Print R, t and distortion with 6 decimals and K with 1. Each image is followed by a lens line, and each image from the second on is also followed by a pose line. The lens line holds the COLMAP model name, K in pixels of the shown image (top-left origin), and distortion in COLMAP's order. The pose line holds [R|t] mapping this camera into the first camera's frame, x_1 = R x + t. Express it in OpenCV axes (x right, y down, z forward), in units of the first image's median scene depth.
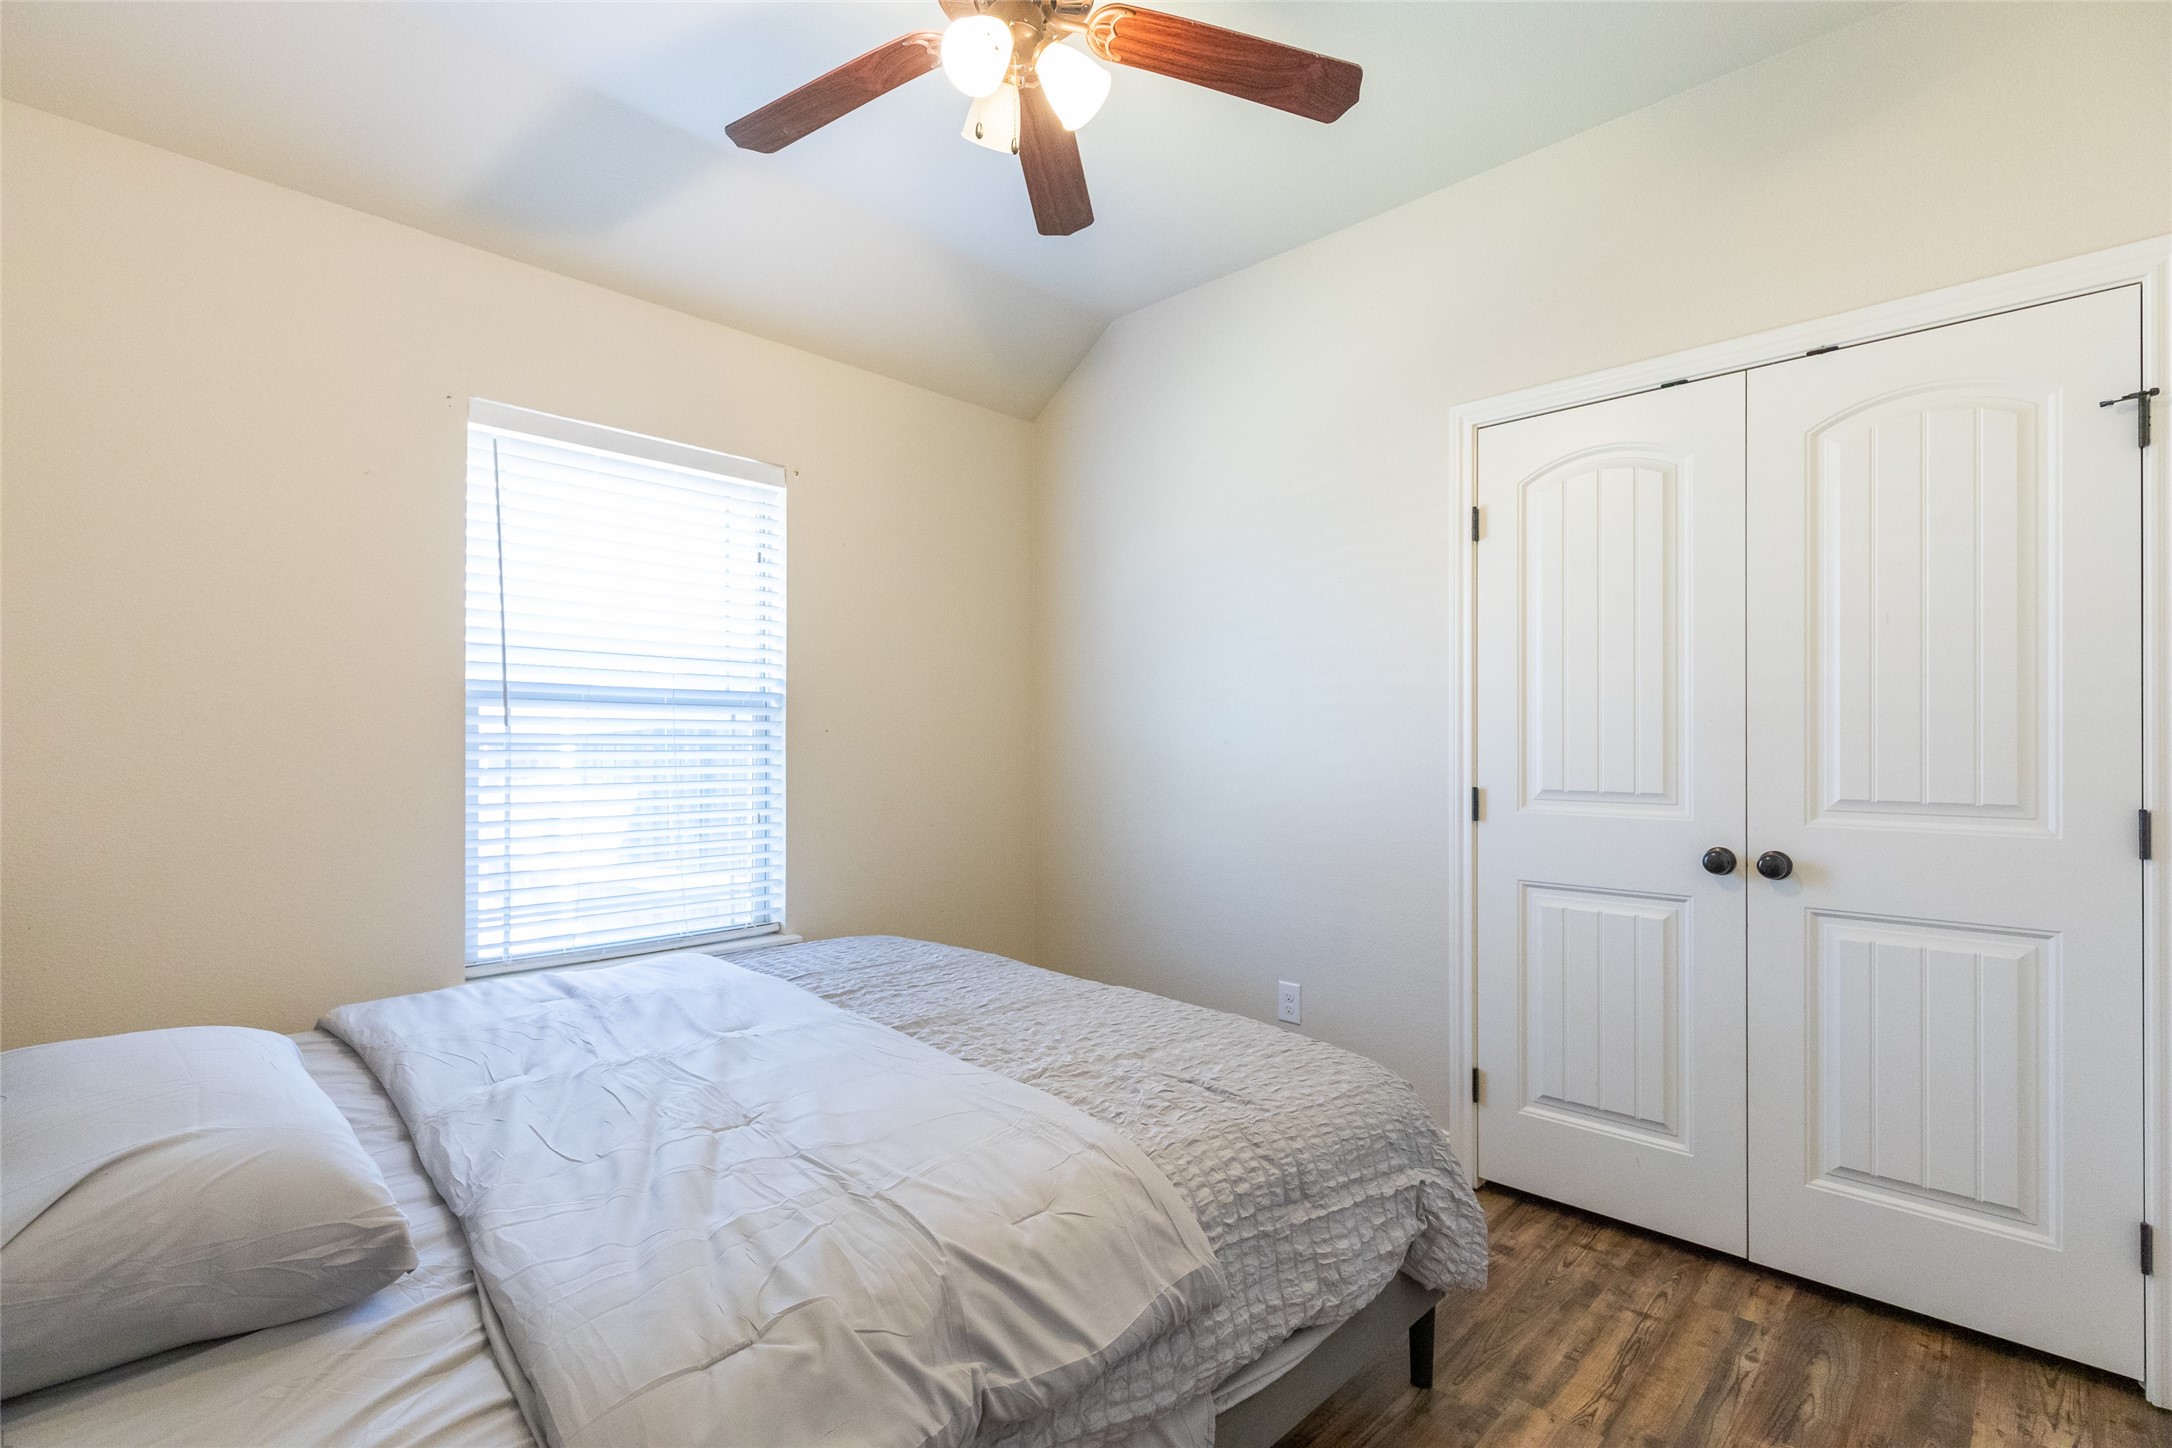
lens RADIAL K [[976.7, 0, 1090.9], [0, 976.7, 735.6], [0, 0, 1]] dist [0.004076, -0.000362]
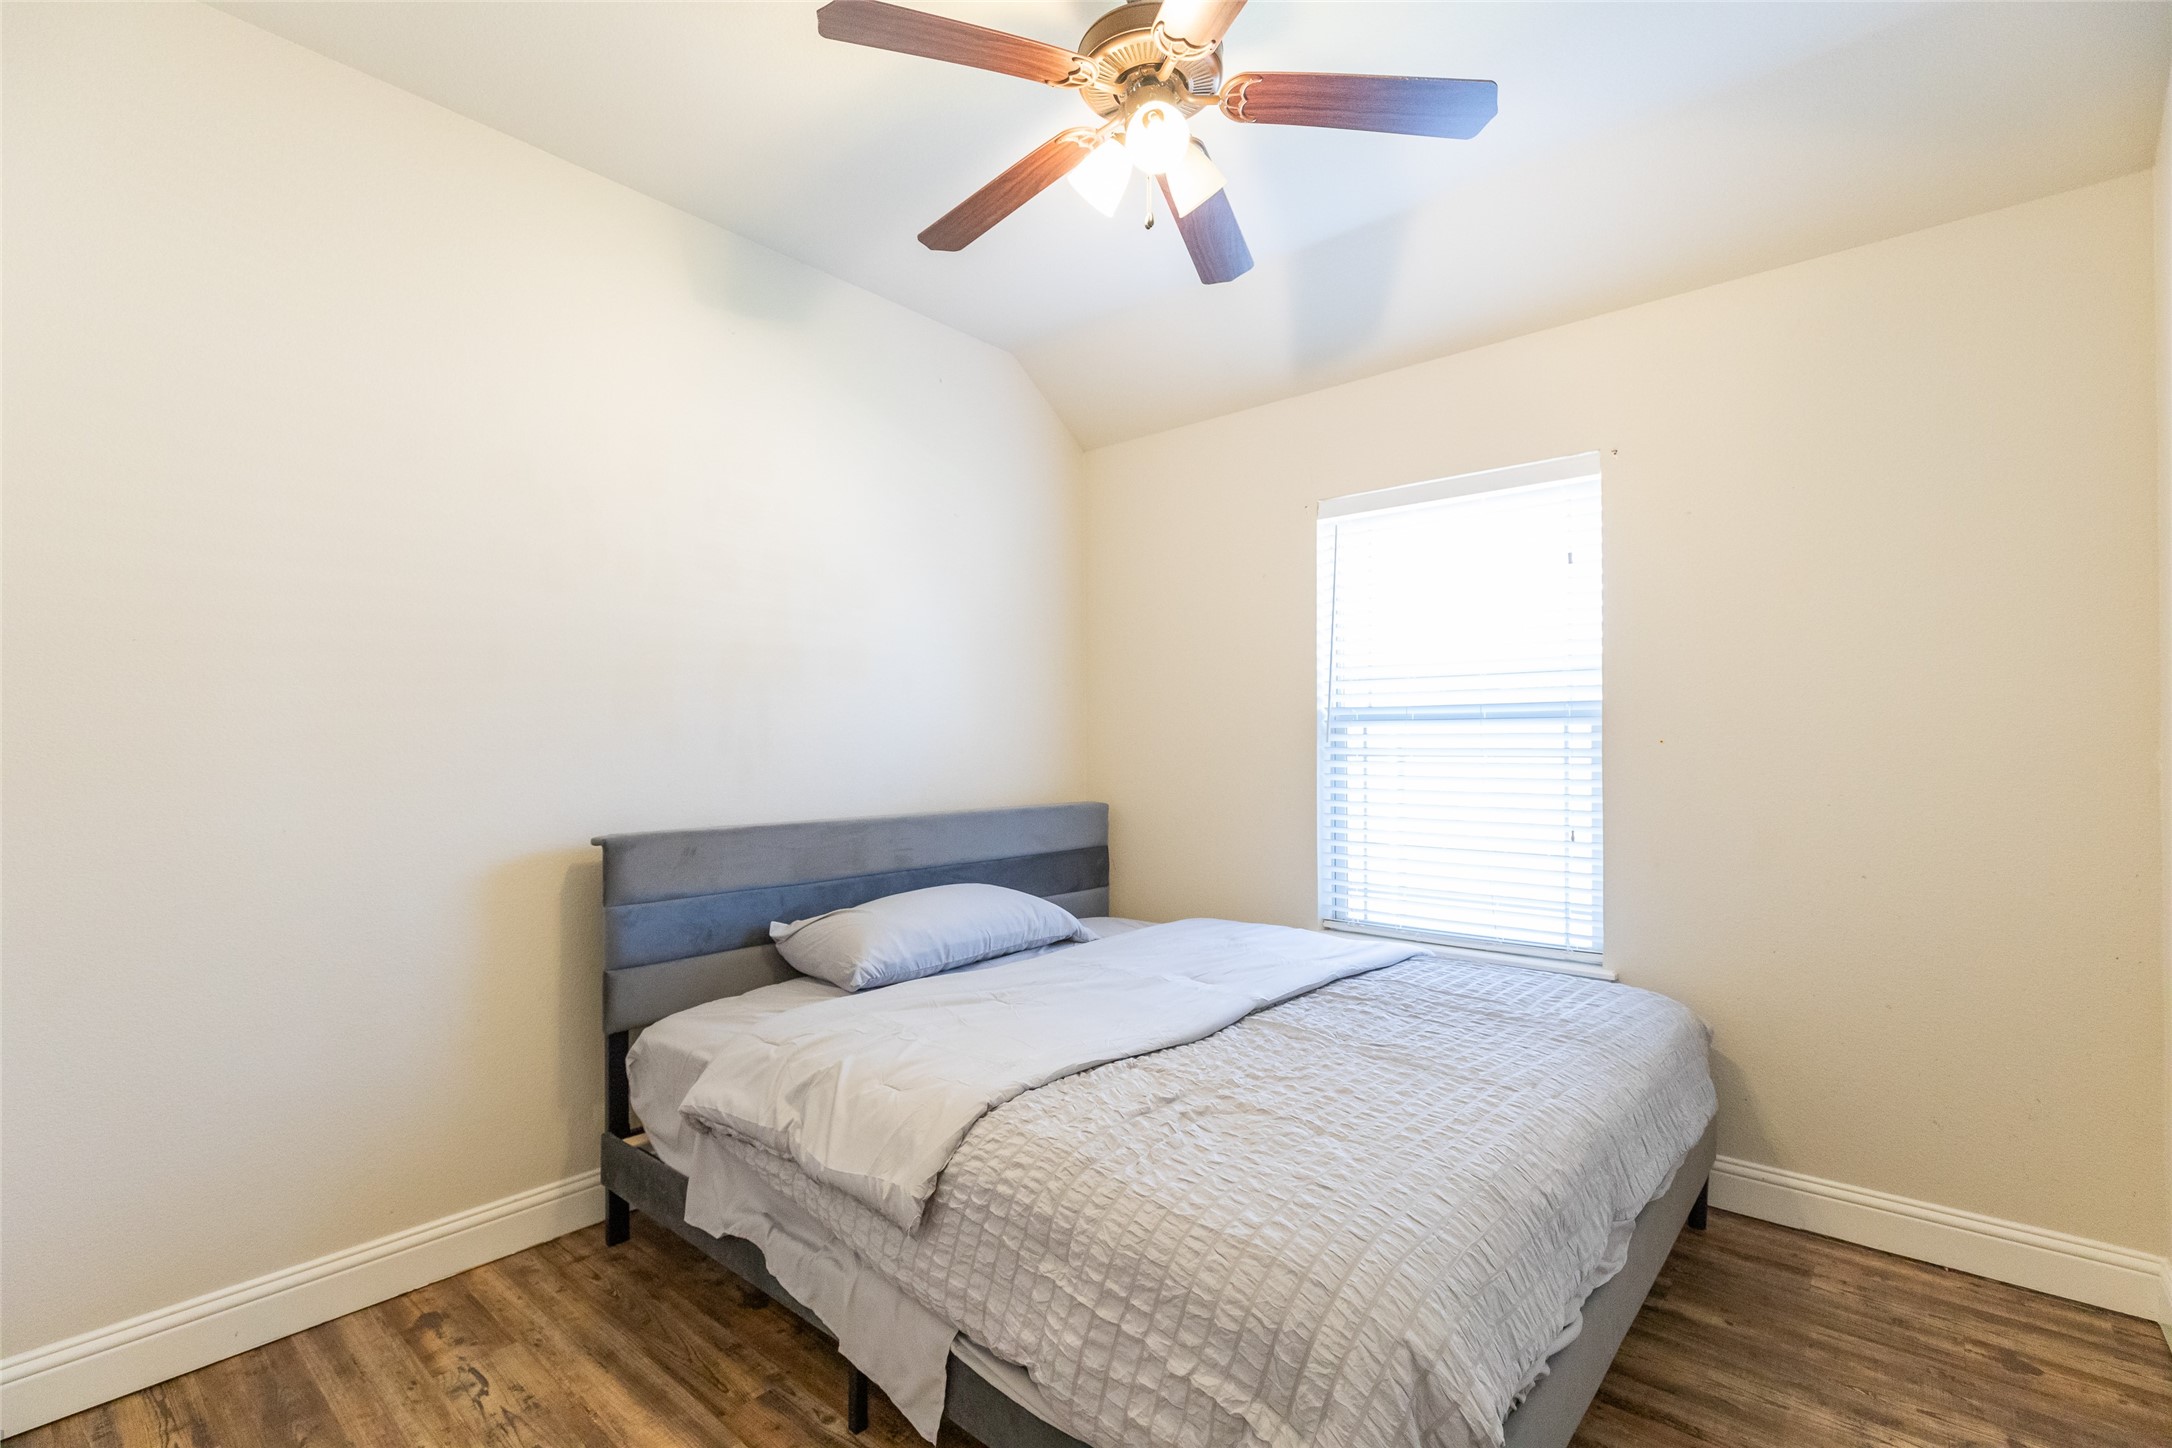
lens RADIAL K [[976.7, 0, 1092.9], [0, 976.7, 727.9], [0, 0, 1]] dist [0.004076, -0.000362]
pose [[0.064400, -0.019921, -0.997725, 0.680741], [0.008750, 0.999774, -0.019397, -0.005382], [0.997886, -0.007481, 0.064560, 0.577626]]
